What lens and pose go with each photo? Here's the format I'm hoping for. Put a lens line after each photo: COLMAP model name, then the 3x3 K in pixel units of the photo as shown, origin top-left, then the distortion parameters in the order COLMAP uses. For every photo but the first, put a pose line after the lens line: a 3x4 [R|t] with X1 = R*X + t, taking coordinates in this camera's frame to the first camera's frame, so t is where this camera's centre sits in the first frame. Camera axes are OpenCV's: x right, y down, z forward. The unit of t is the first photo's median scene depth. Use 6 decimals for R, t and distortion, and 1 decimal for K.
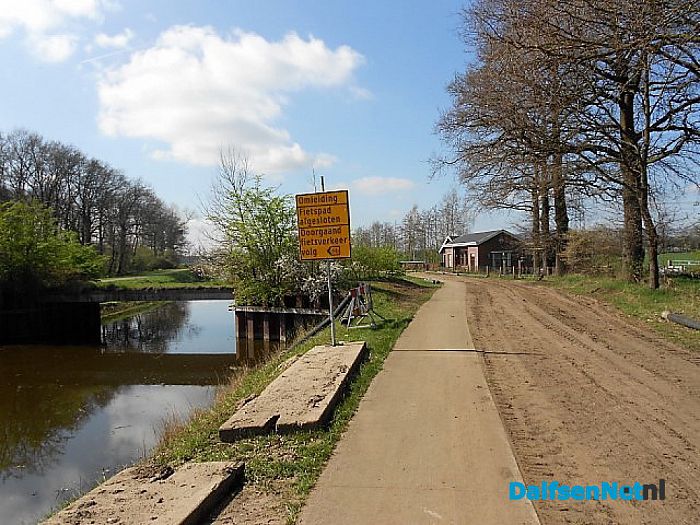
lens RADIAL K [[550.1, 0, 350.0], [0, 550.1, 262.5], [0, 0, 1]] dist [-0.002055, -0.004849]
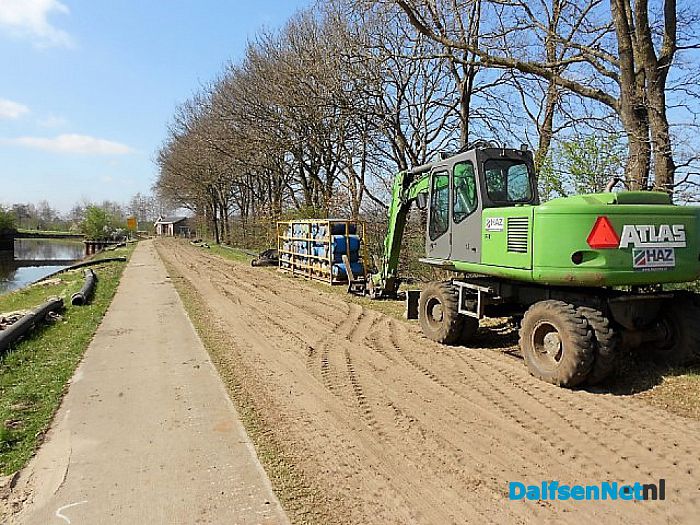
lens RADIAL K [[550.1, 0, 350.0], [0, 550.1, 262.5], [0, 0, 1]] dist [-0.002055, -0.004849]
pose [[0.877435, 0.019541, 0.479298, -0.190910], [-0.040985, 0.998570, 0.034319, 0.017890], [-0.477942, -0.049756, 0.876981, -1.245946]]
